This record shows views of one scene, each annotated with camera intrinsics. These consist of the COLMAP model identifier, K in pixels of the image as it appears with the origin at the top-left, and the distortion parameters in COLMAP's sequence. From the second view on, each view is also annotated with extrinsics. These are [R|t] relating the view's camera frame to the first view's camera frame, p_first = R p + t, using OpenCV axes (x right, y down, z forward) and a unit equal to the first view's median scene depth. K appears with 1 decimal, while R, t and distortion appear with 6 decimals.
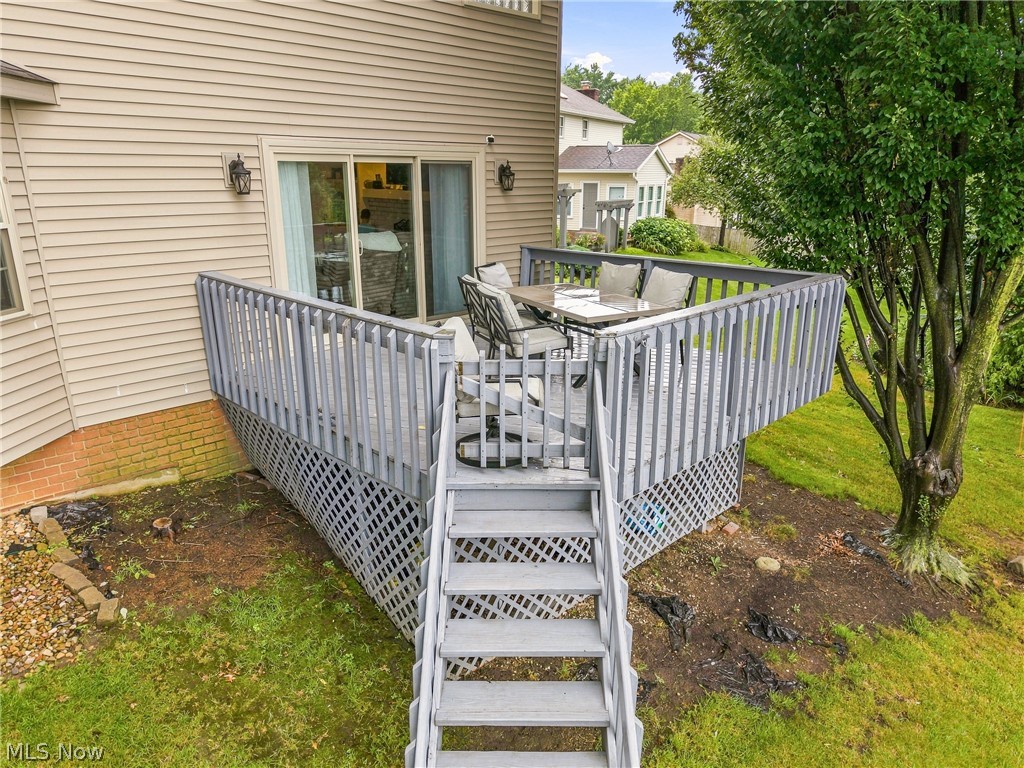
lens RADIAL K [[672.6, 0, 512.0], [0, 672.6, 384.0], [0, 0, 1]] dist [0.003771, -0.000035]
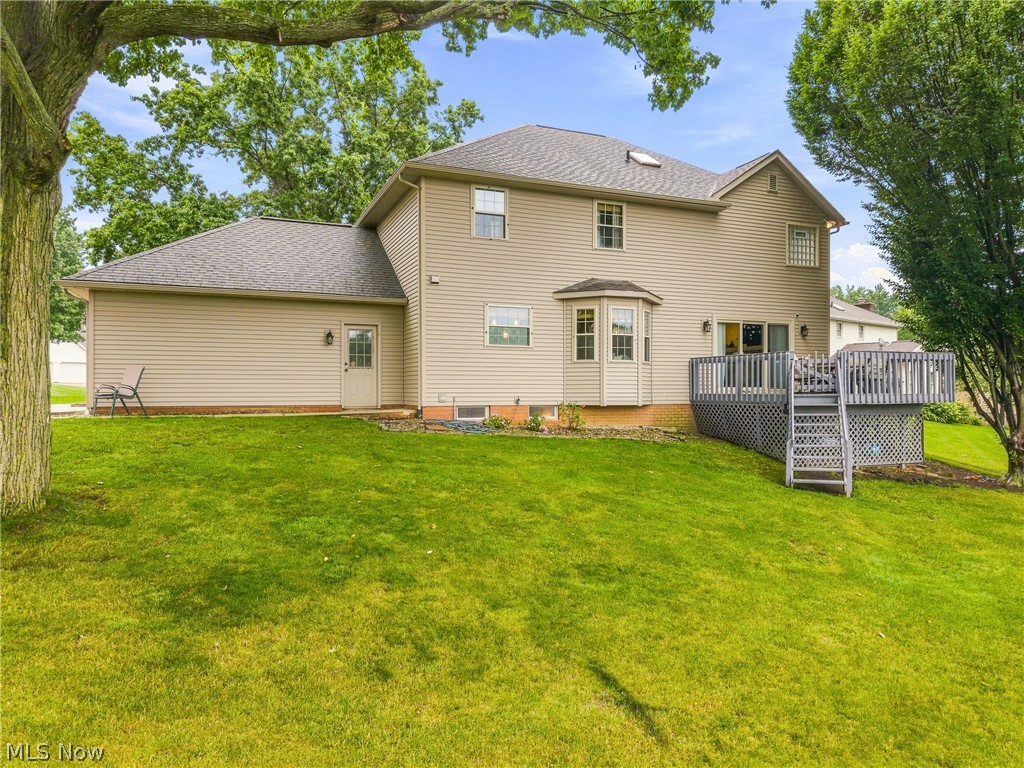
lens RADIAL K [[672.6, 0, 512.0], [0, 672.6, 384.0], [0, 0, 1]] dist [0.003771, -0.000035]
pose [[0.922987, -0.007326, -0.384761, -0.049504], [-0.113521, 0.950145, -0.290410, 0.684060], [0.367706, 0.311723, 0.876140, -1.400003]]
